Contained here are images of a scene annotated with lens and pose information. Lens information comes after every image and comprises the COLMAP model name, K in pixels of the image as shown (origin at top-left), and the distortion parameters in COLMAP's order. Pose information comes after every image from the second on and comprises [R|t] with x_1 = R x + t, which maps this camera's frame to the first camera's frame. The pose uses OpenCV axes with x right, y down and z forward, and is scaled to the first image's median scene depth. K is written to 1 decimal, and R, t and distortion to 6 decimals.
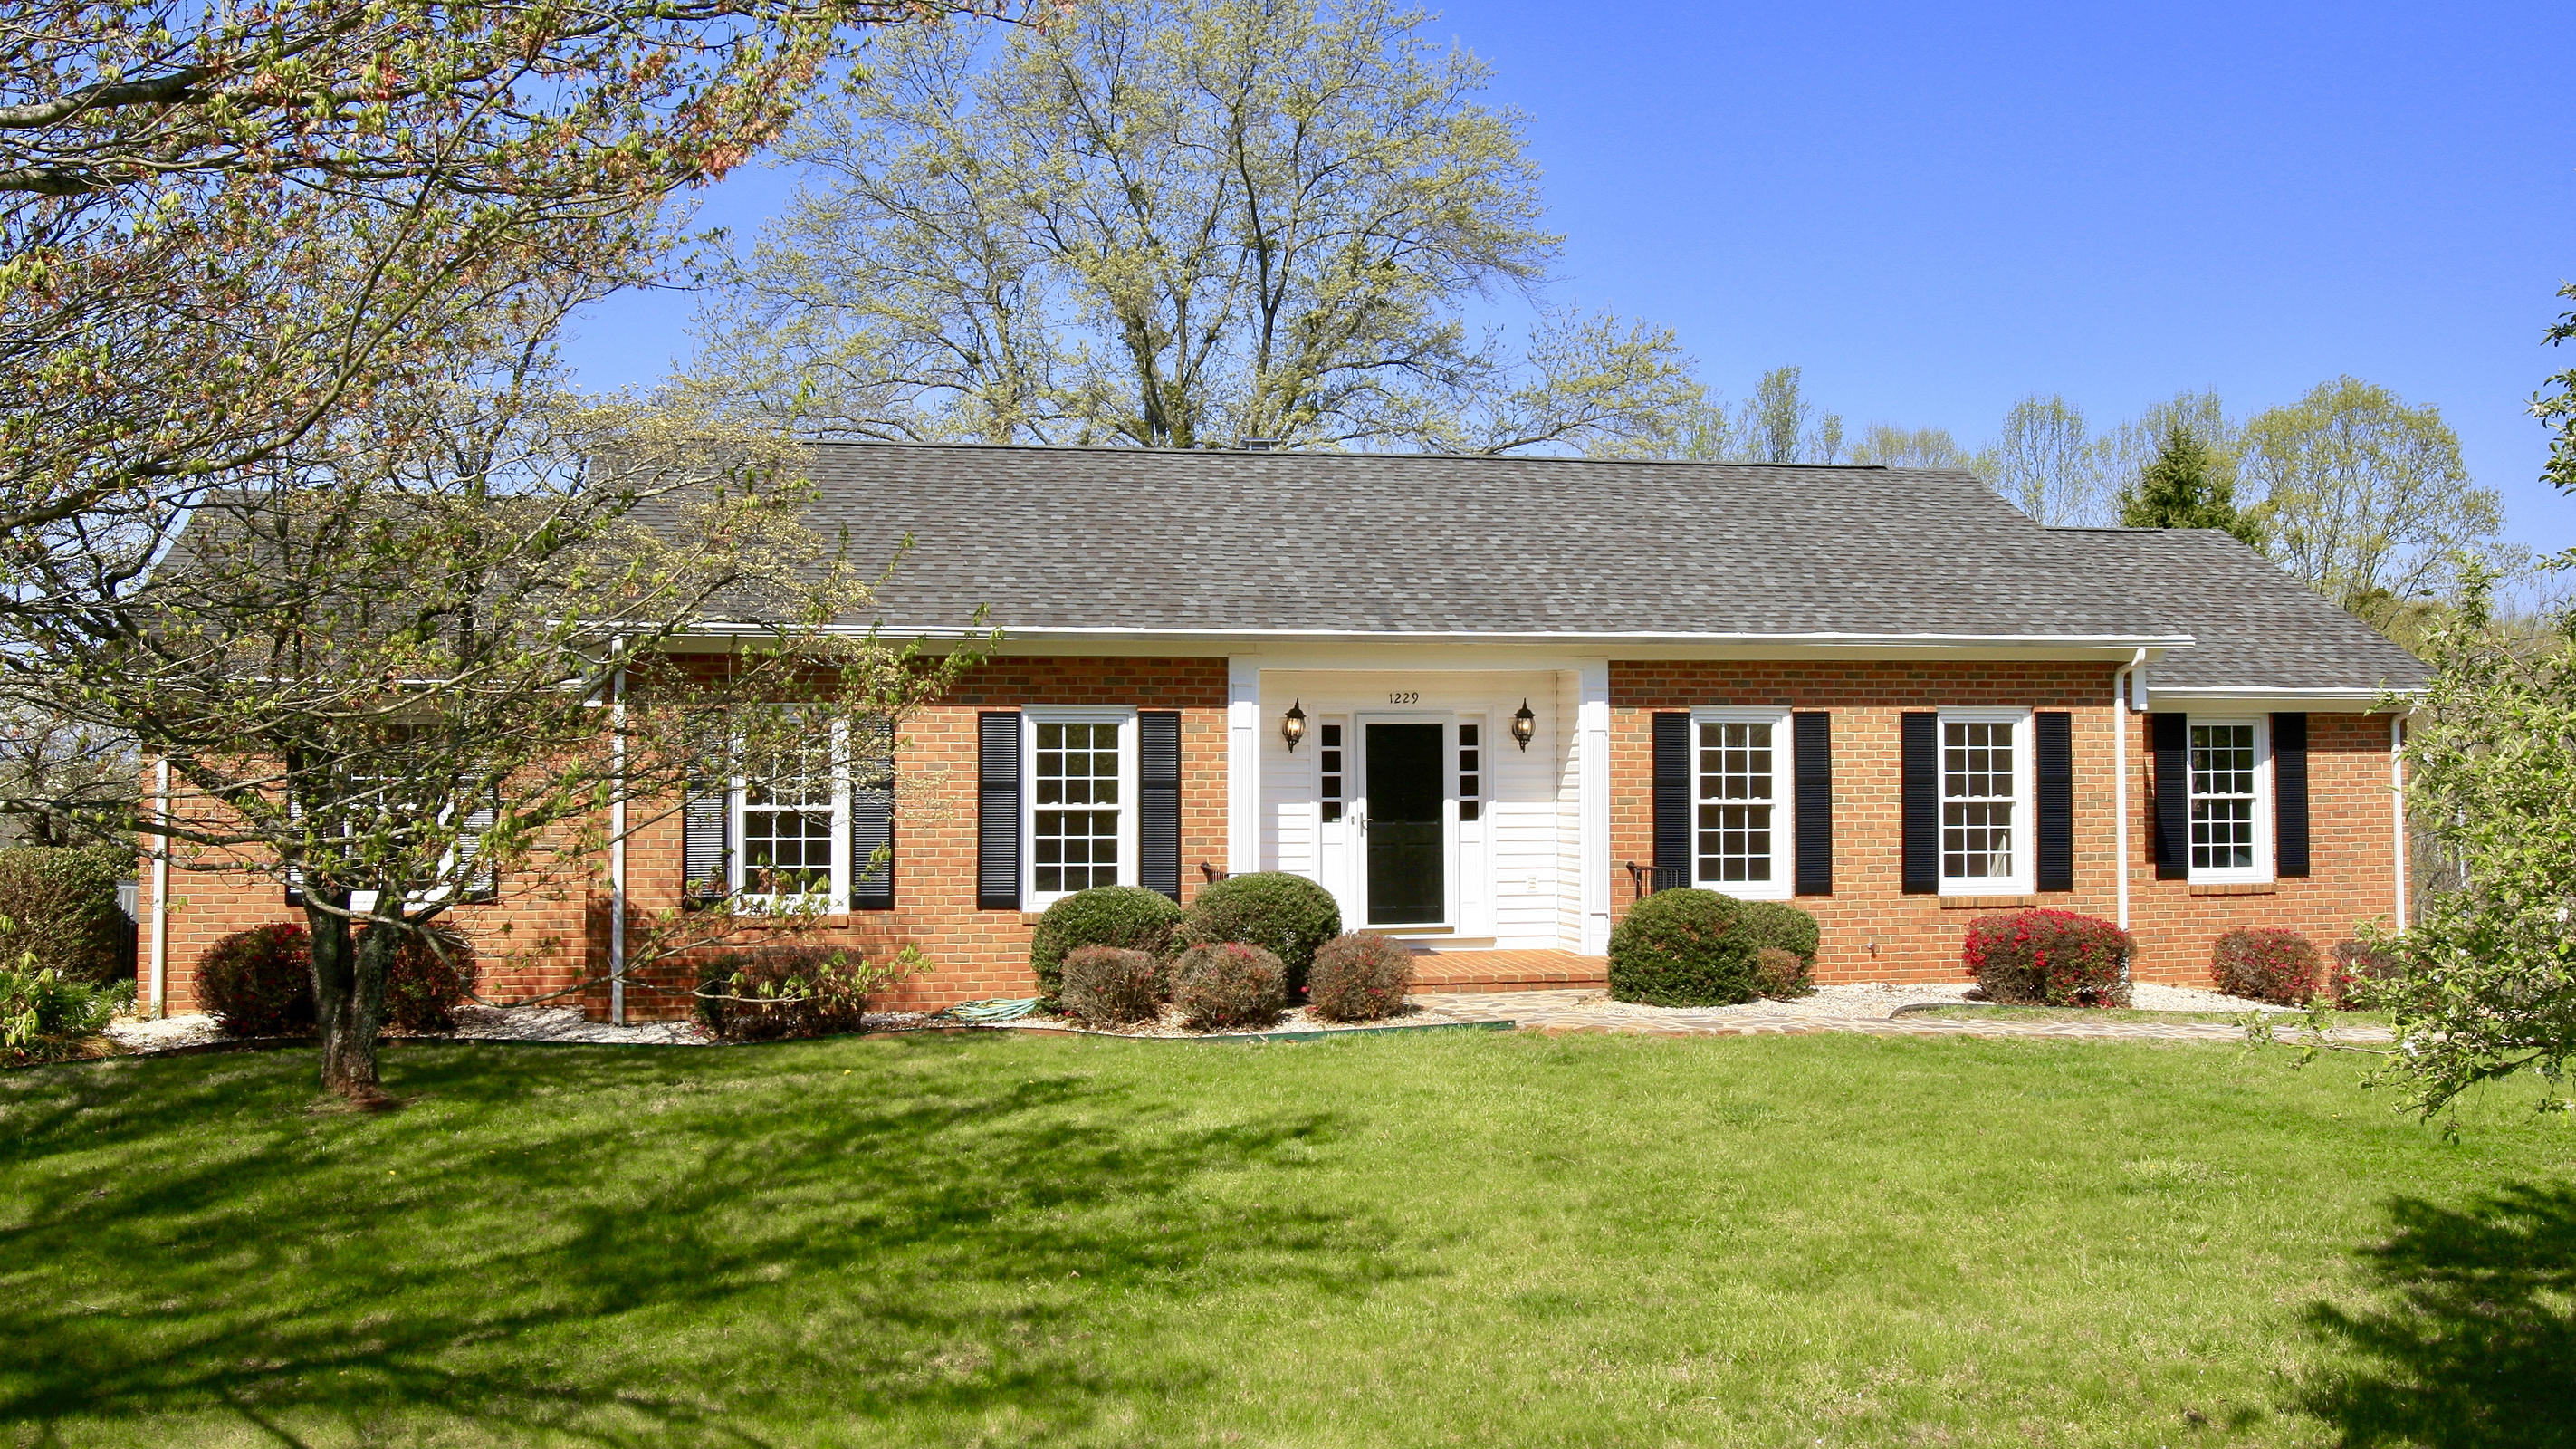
lens RADIAL K [[2394.5, 0, 1288.0], [0, 2394.5, 724.5], [0, 0, 1]] dist [-0.017491, -0.007036]
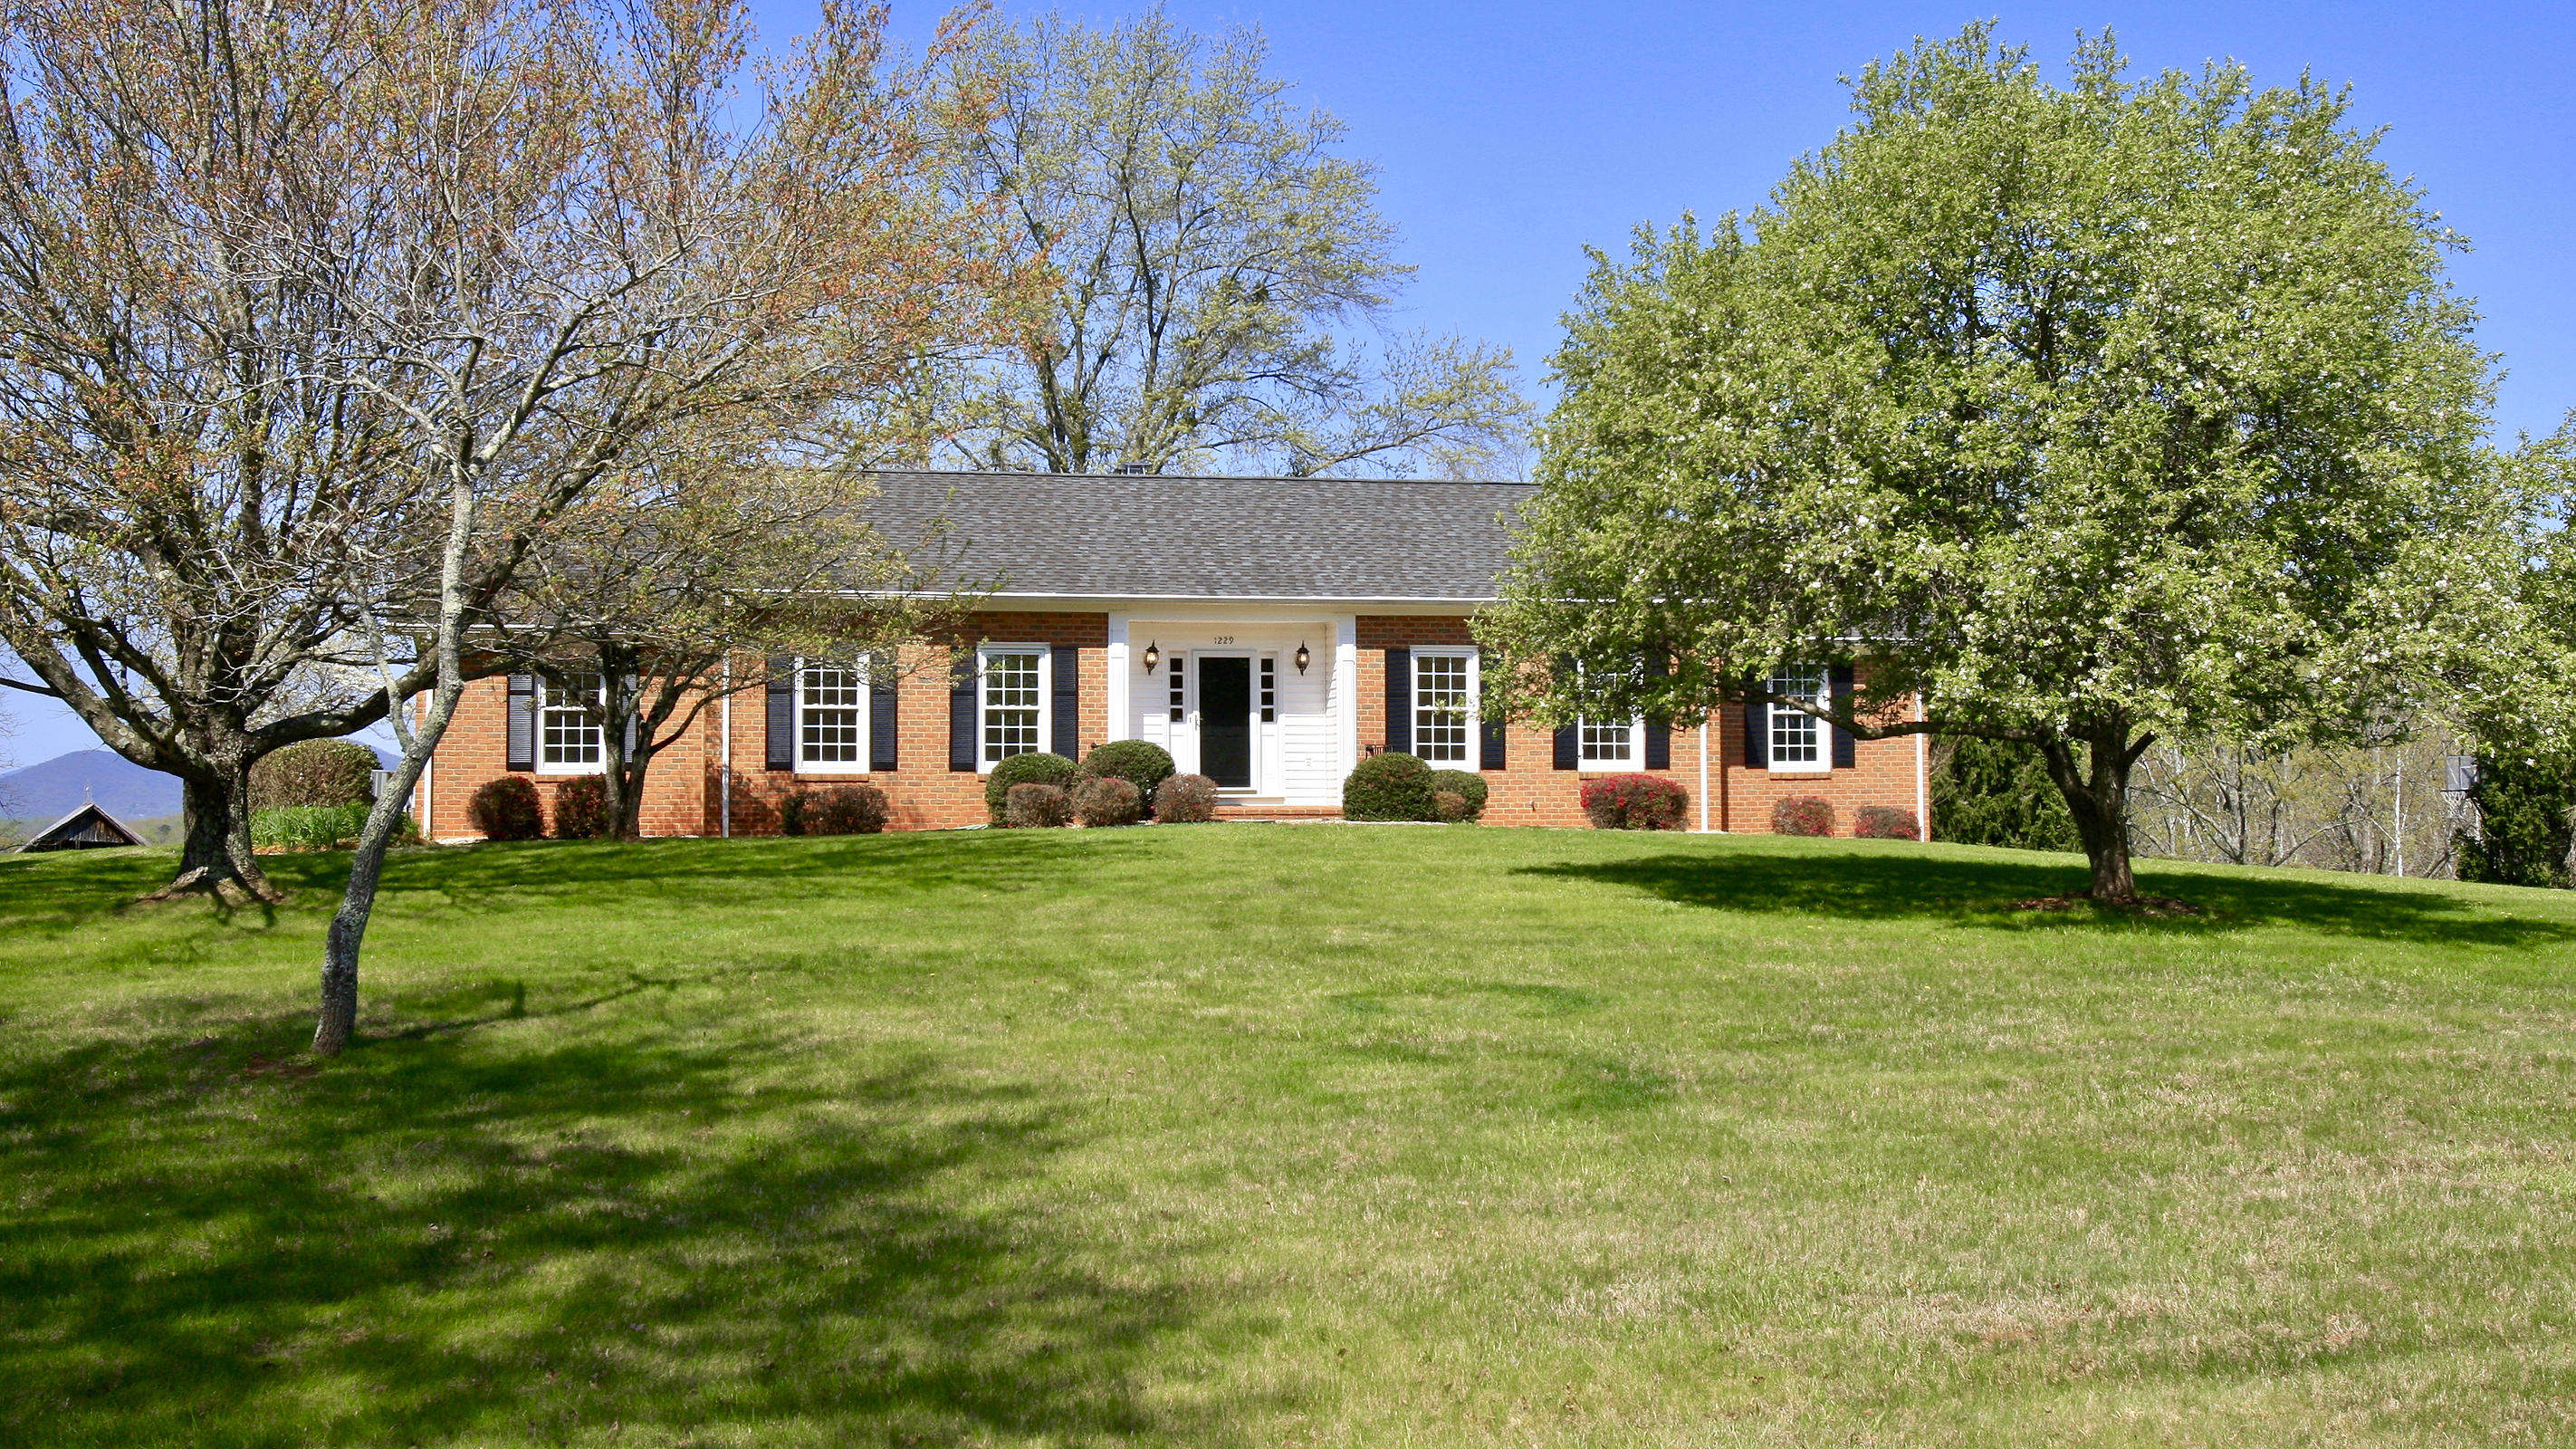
lens RADIAL K [[3169.1, 0, 1288.0], [0, 3169.1, 724.5], [0, 0, 1]] dist [0.043628, 0.052151]
pose [[0.999775, -0.001409, 0.021176, 0.045953], [0.001718, 0.999892, -0.014564, 0.071806], [-0.021153, 0.014597, 0.999670, -1.020006]]
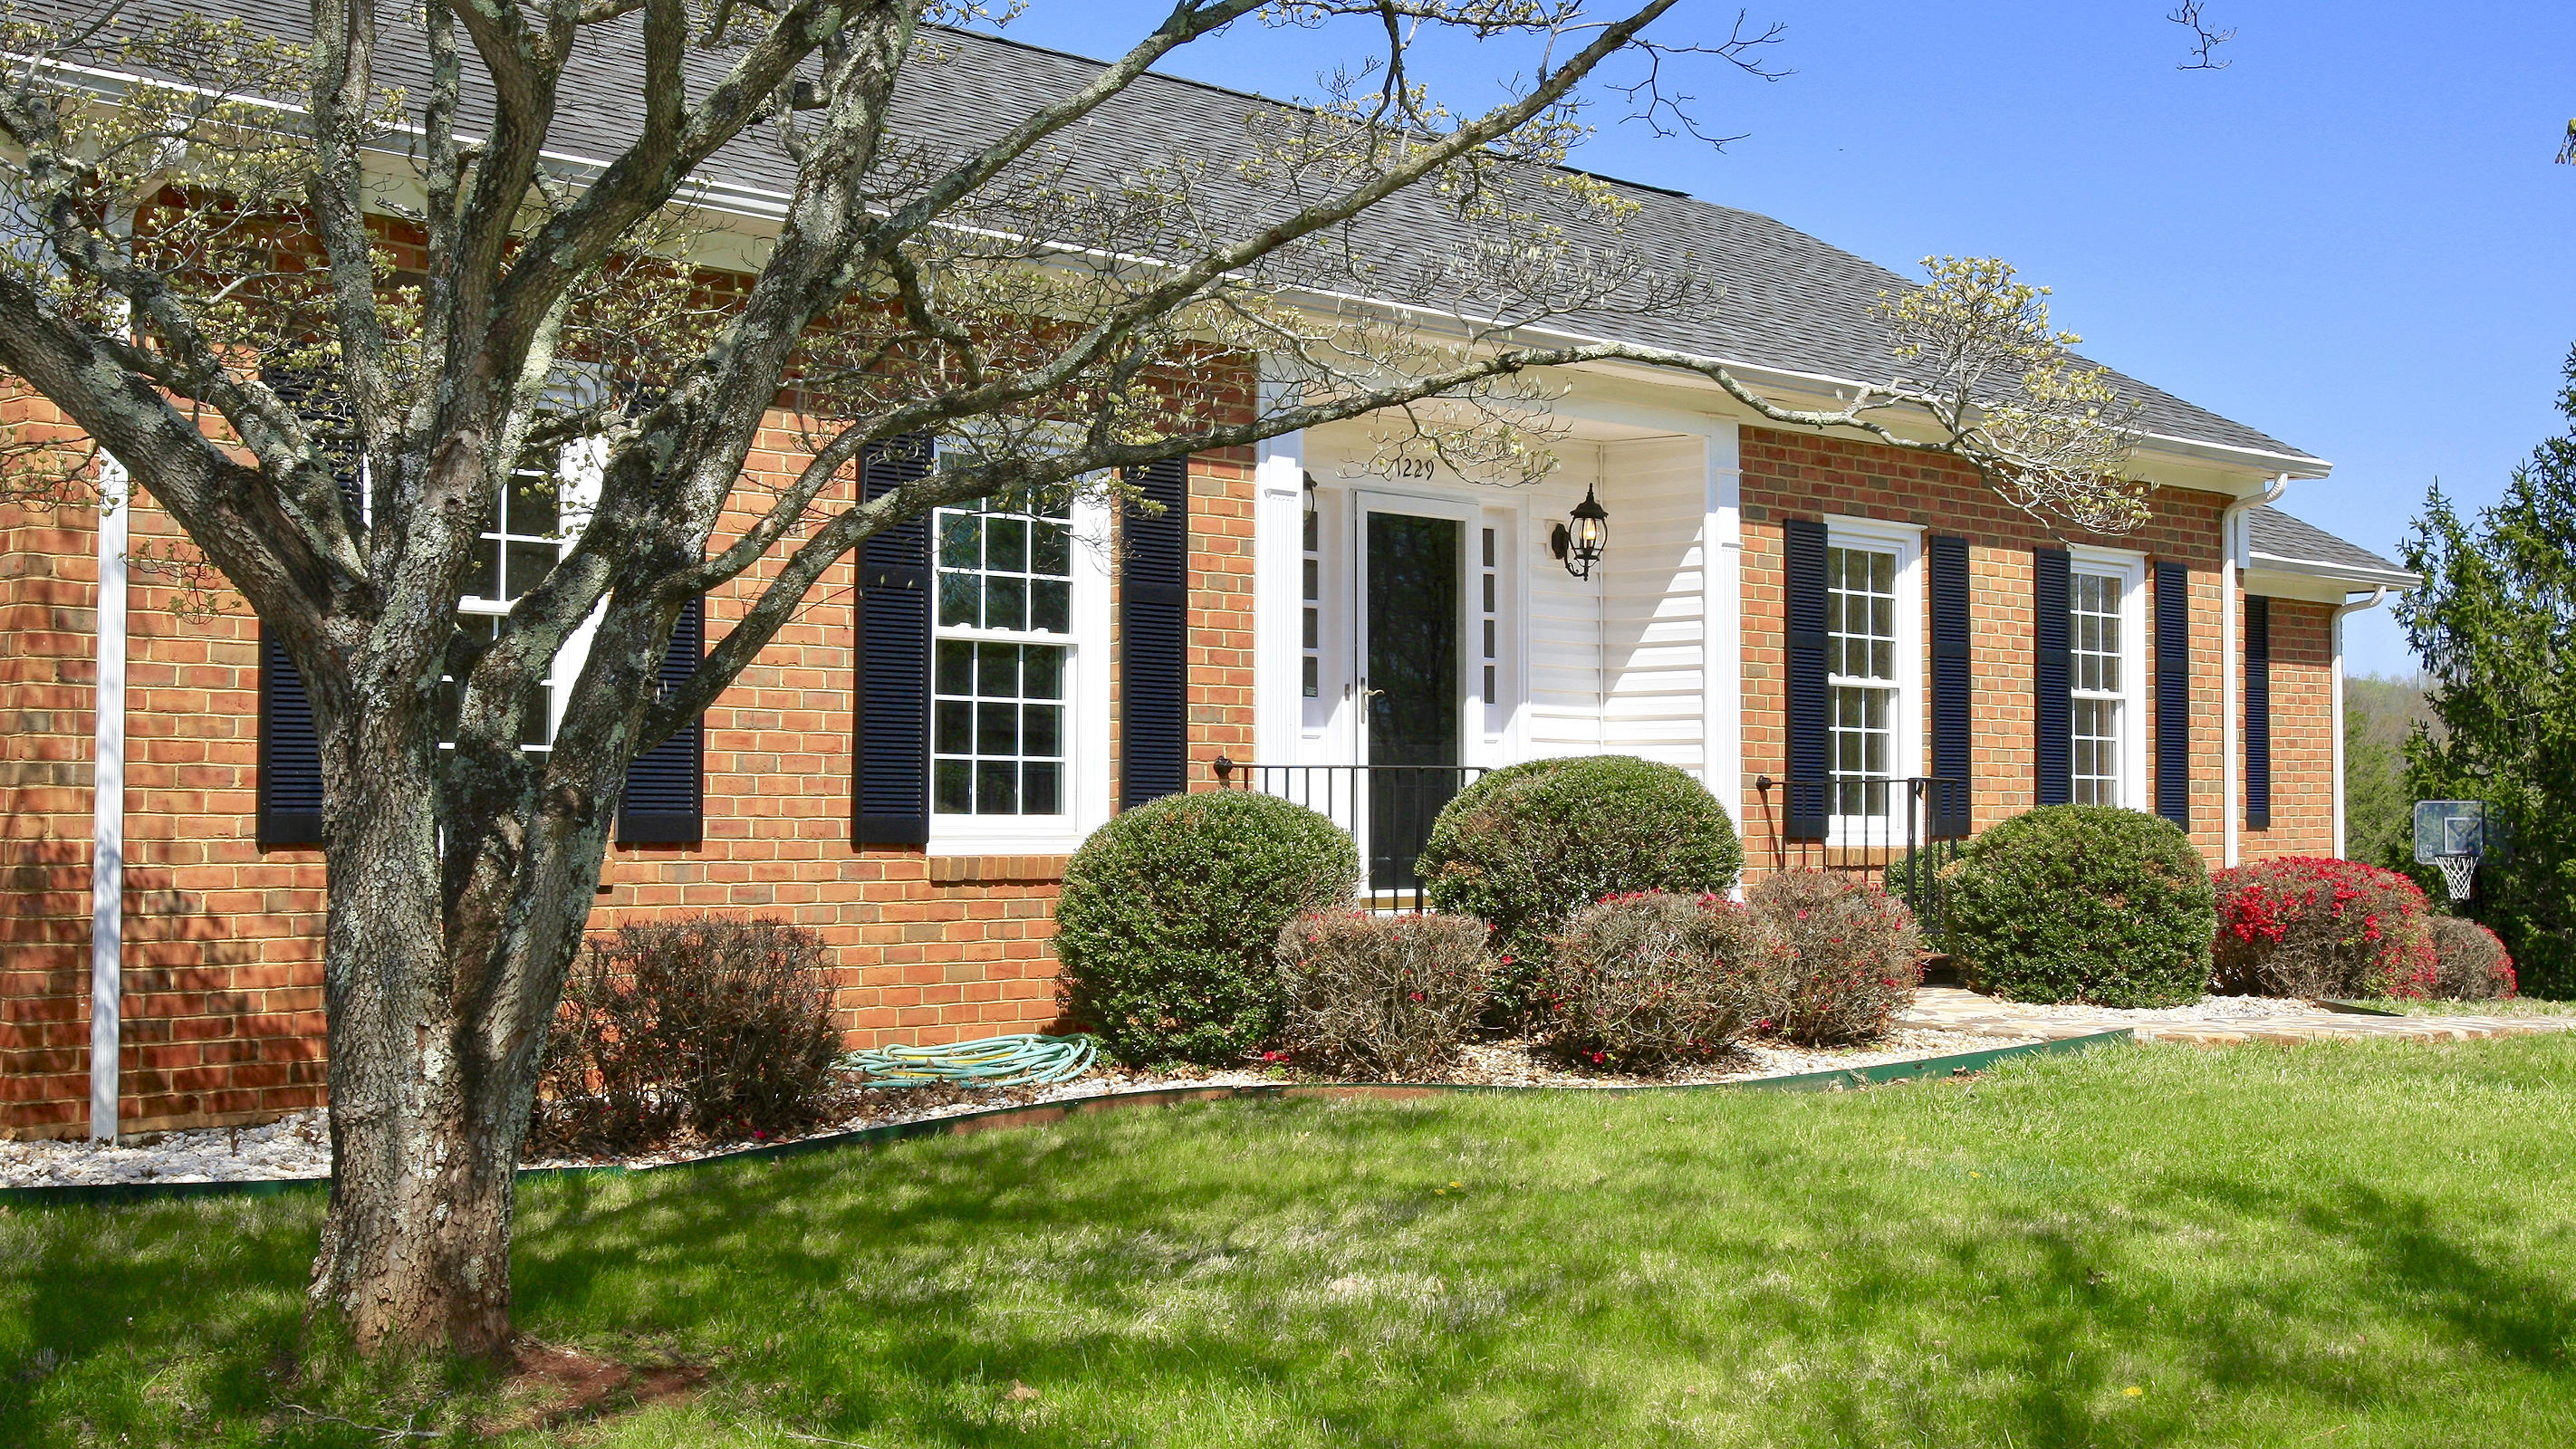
lens RADIAL K [[3216.4, 0, 1288.0], [0, 3216.4, 724.5], [0, 0, 1]] dist [-0.038566, -0.020111]
pose [[0.830389, 0.023758, 0.556677, -0.371214], [-0.019835, 0.999718, -0.013079, 0.055761], [-0.556831, -0.000181, 0.830626, 0.418092]]
